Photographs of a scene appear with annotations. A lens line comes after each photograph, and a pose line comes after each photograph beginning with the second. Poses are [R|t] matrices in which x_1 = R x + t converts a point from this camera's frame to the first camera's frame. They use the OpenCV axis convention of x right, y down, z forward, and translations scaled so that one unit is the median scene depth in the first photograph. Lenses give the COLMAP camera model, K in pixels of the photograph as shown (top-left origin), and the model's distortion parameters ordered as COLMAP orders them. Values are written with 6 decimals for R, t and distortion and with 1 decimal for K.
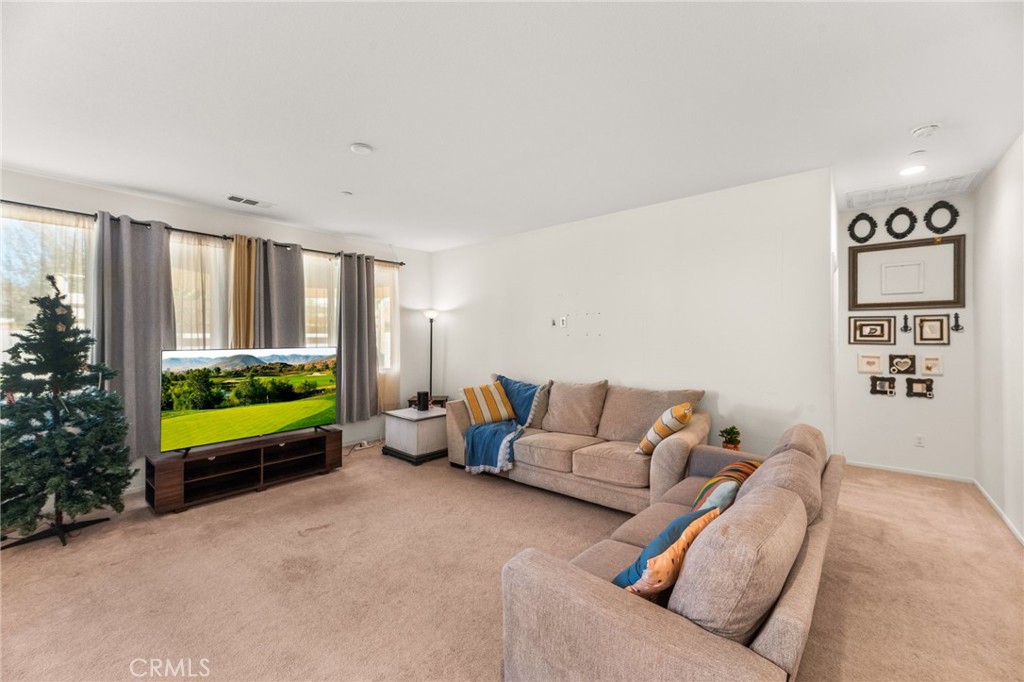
lens RADIAL K [[413.7, 0, 511.0], [0, 413.7, 334.2], [0, 0, 1]] dist [0.009247, -0.000550]
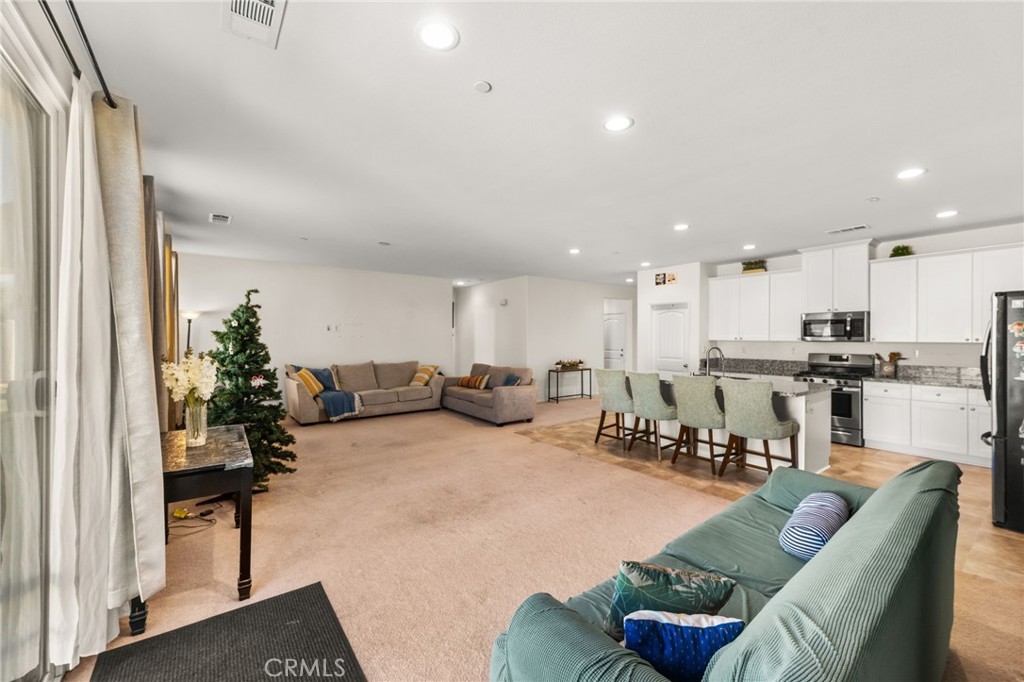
lens RADIAL K [[413.7, 0, 515.1], [0, 413.7, 339.3], [0, 0, 1]] dist [0.009247, -0.000550]
pose [[0.221165, 0.000070, 0.975236, -1.604624], [-0.008417, 0.999963, 0.001837, 0.006176], [-0.975200, -0.008615, 0.221158, -0.045382]]
